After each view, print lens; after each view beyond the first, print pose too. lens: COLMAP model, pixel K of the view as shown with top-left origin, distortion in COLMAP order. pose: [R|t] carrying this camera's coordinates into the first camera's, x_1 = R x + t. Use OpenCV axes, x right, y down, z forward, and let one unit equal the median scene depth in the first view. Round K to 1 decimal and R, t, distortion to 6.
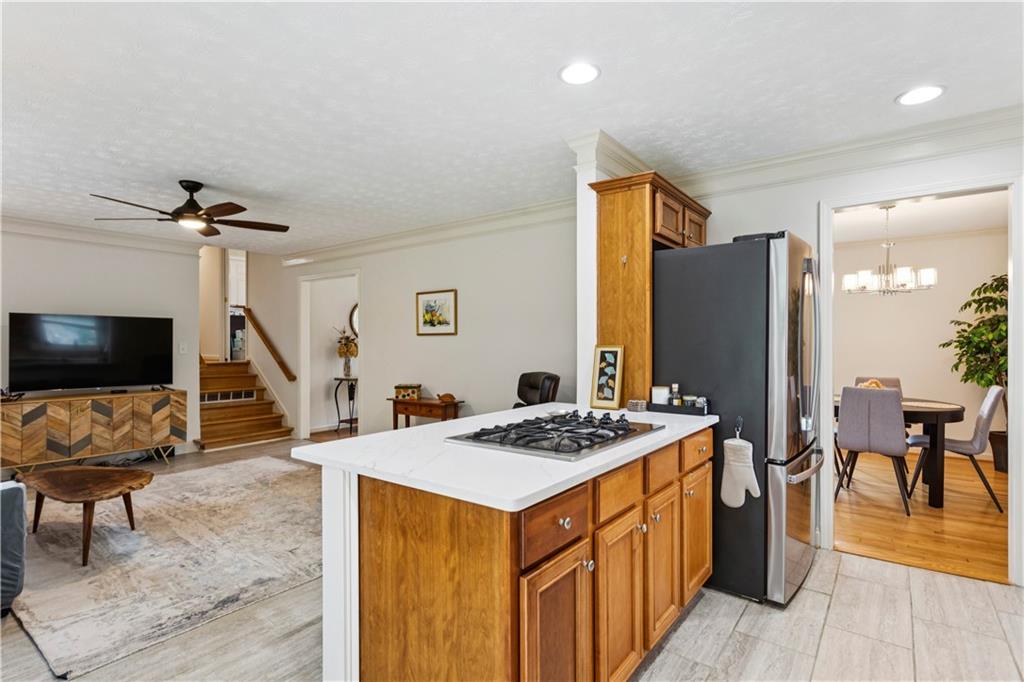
lens RADIAL K [[502.4, 0, 516.6], [0, 502.4, 343.7], [0, 0, 1]] dist [0.000073, 0.003046]
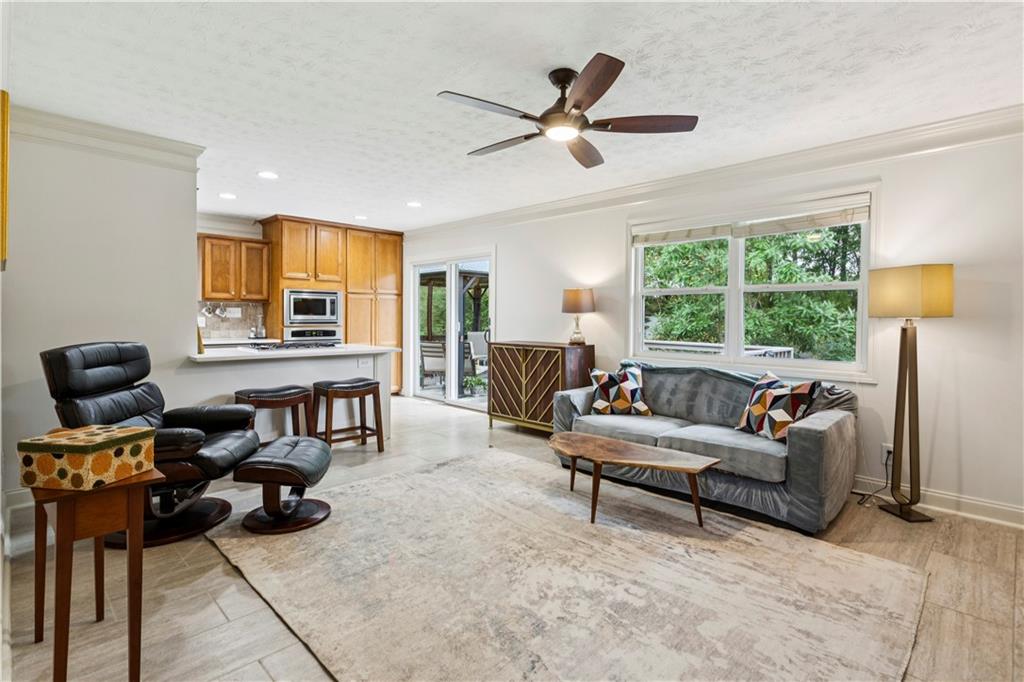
lens RADIAL K [[502.4, 0, 499.5], [0, 502.4, 321.7], [0, 0, 1]] dist [0.000073, 0.003046]
pose [[-0.984822, -0.005292, 0.173484, -0.586316], [-0.003217, 0.999920, 0.012240, 0.012940], [-0.173535, 0.011496, -0.984761, 1.454640]]
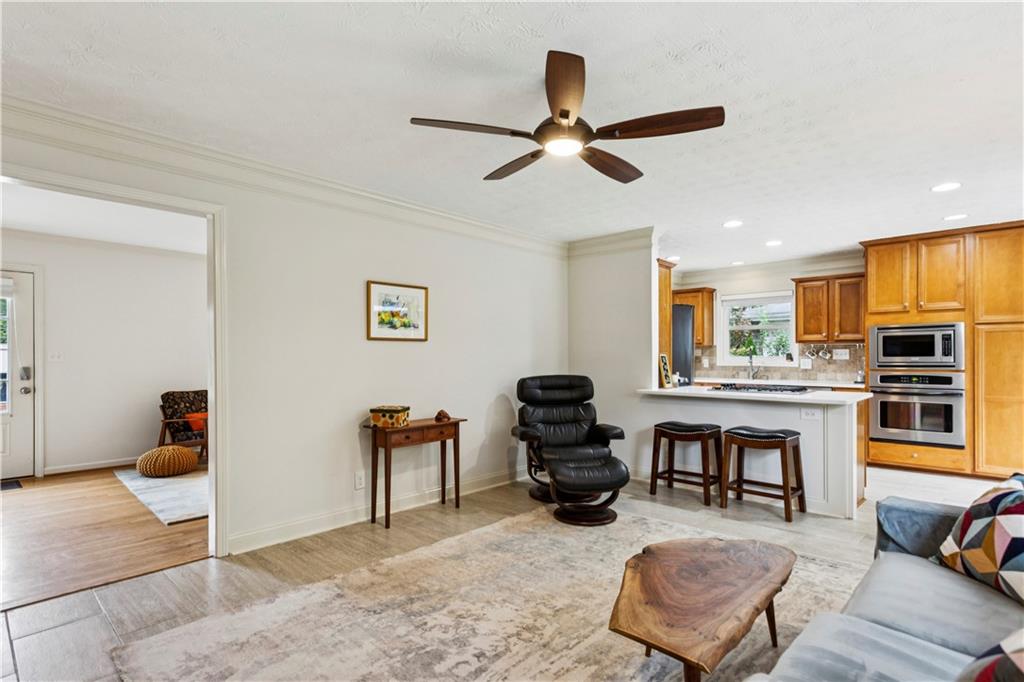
lens RADIAL K [[502.4, 0, 524.5], [0, 502.4, 353.5], [0, 0, 1]] dist [0.000073, 0.003046]
pose [[0.115068, 0.008907, 0.993318, -1.068851], [0.005058, 0.999942, -0.009553, 0.013695], [-0.993345, 0.006124, 0.115016, 0.837195]]
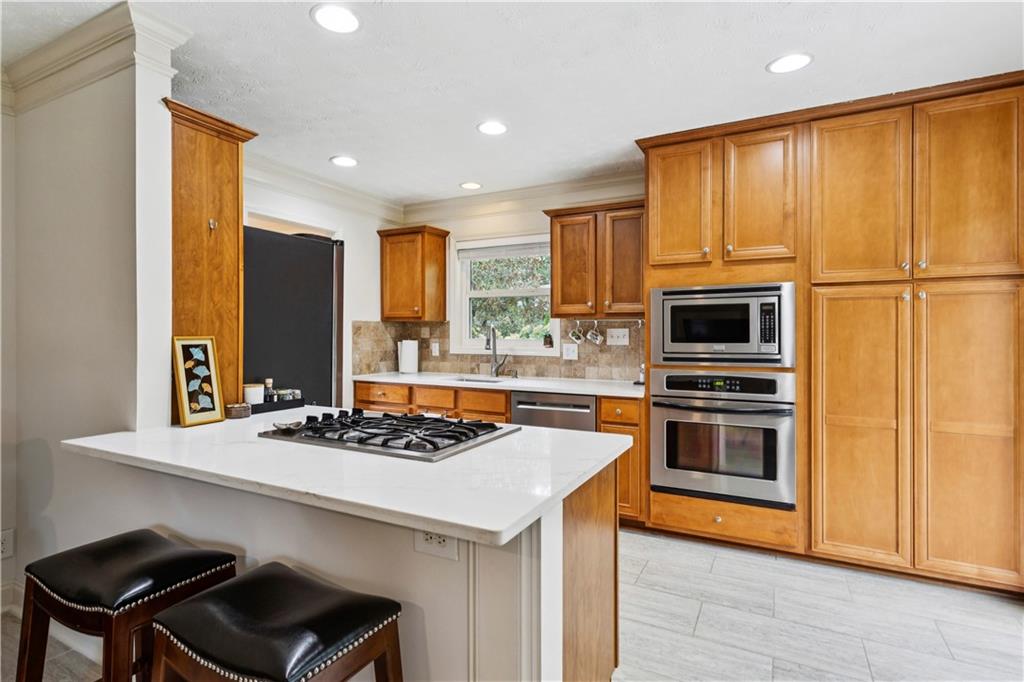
lens RADIAL K [[502.4, 0, 511.9], [0, 502.4, 328.4], [0, 0, 1]] dist [0.000073, 0.003046]
pose [[-0.149417, 0.010743, 0.988716, -0.387334], [0.004188, 0.999939, -0.010232, 0.000191], [-0.988765, 0.002612, -0.149453, 0.421123]]
